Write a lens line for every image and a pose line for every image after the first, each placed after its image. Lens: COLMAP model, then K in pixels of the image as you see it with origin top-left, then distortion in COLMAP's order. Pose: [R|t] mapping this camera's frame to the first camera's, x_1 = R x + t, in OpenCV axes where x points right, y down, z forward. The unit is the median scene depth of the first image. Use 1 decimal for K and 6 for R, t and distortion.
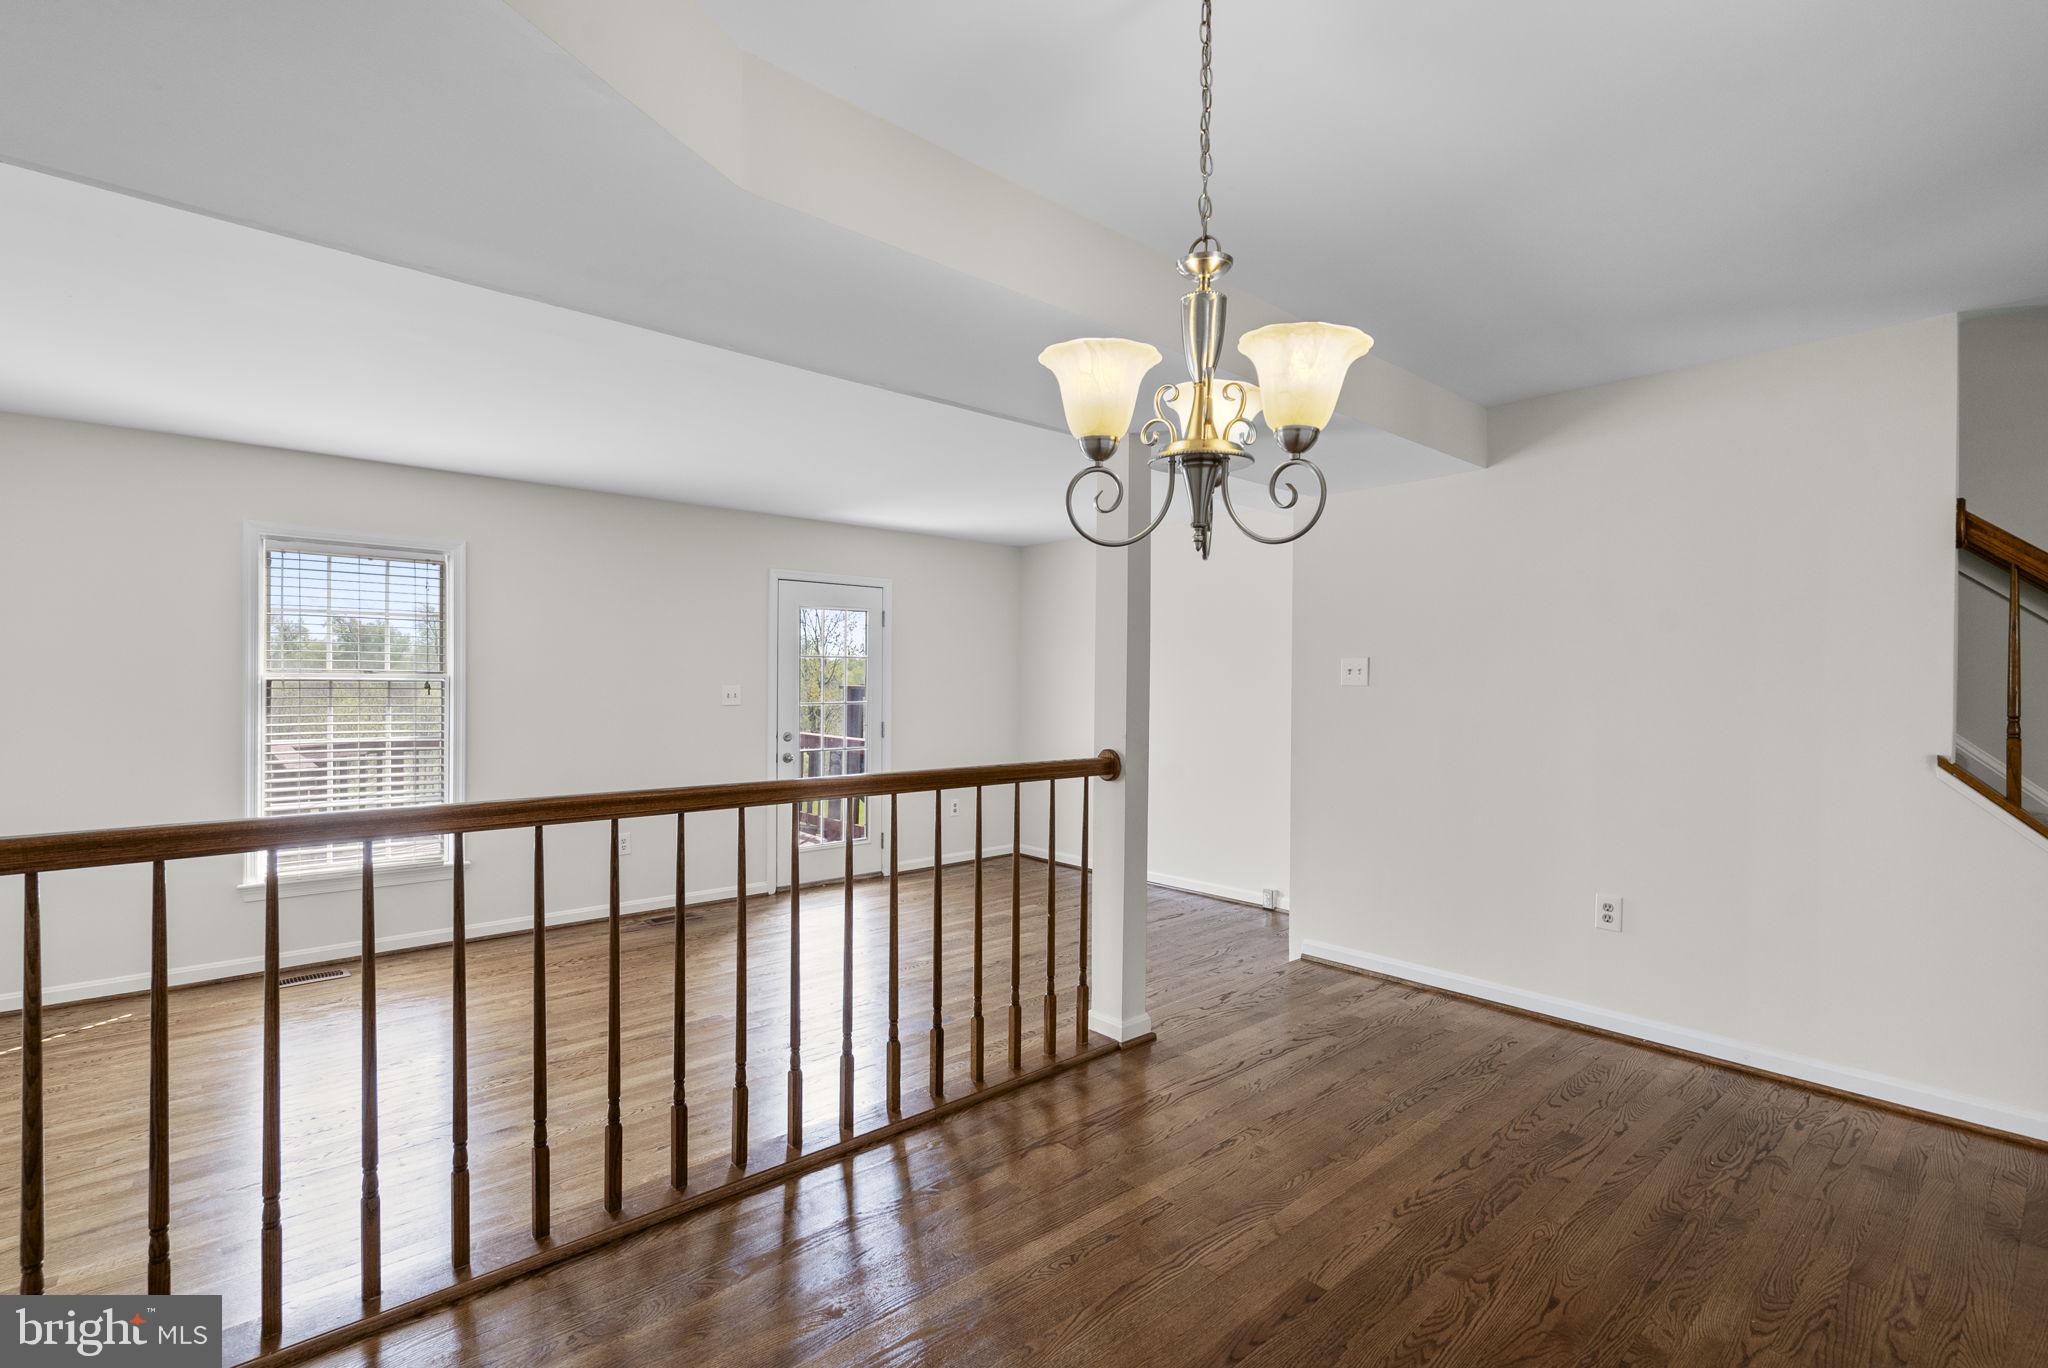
lens RADIAL K [[930.4, 0, 1017.7], [0, 930.4, 687.3], [0, 0, 1]] dist [-0.000145, -0.000133]
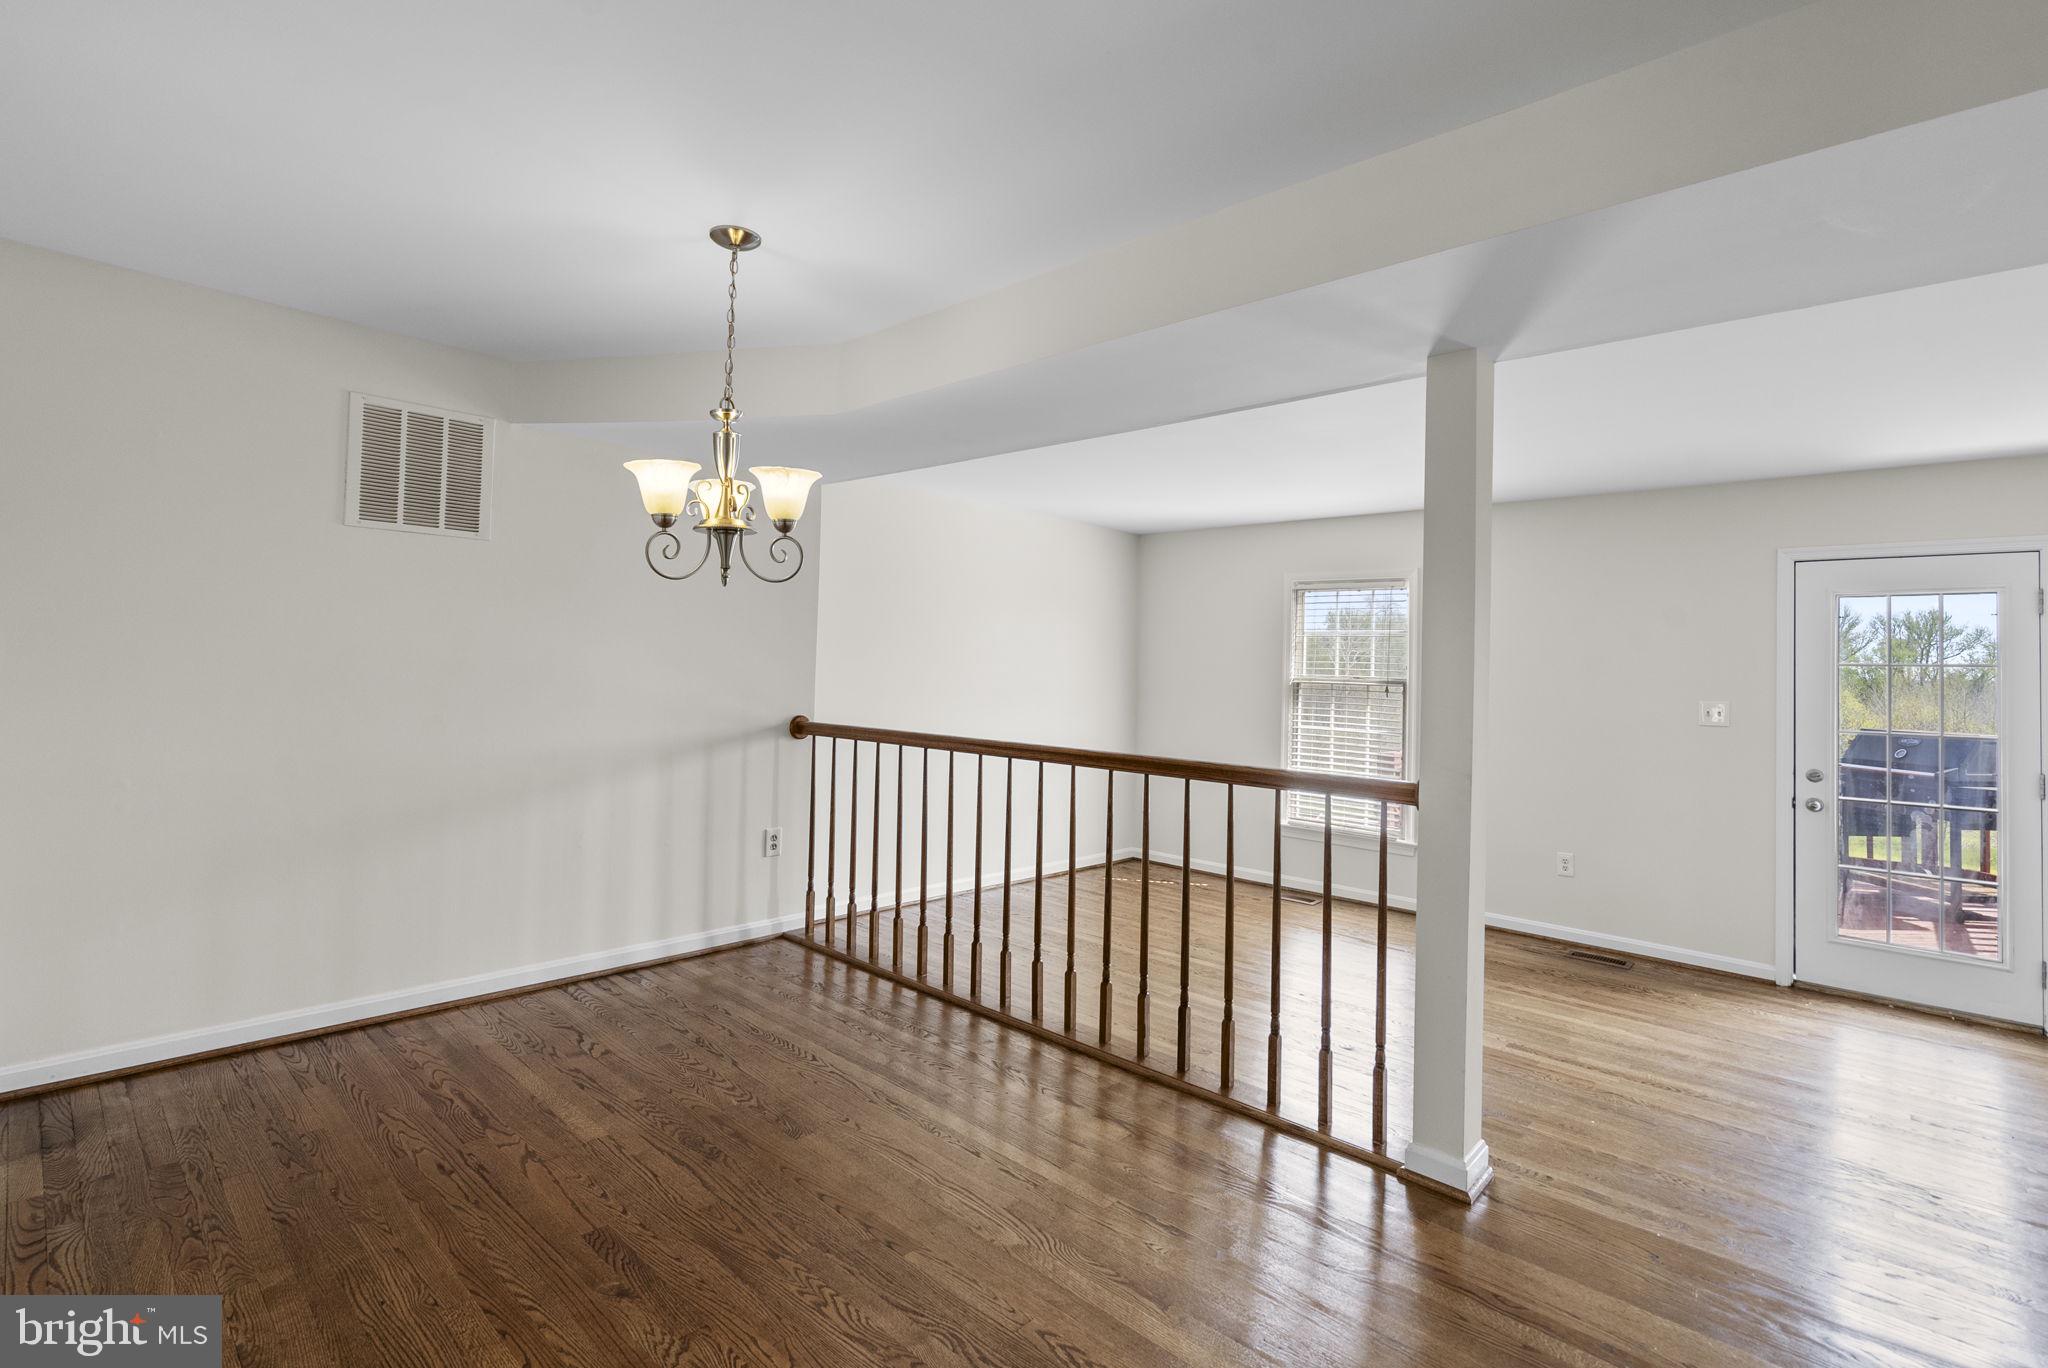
lens RADIAL K [[918.6, 0, 1022.9], [0, 918.6, 635.0], [0, 0, 1]] dist [0.000703, -0.000228]
pose [[0.101309, -0.034788, -0.994247, 0.555743], [-0.028362, 0.998881, -0.037840, -0.015332], [0.994451, 0.032032, 0.100209, 0.436401]]
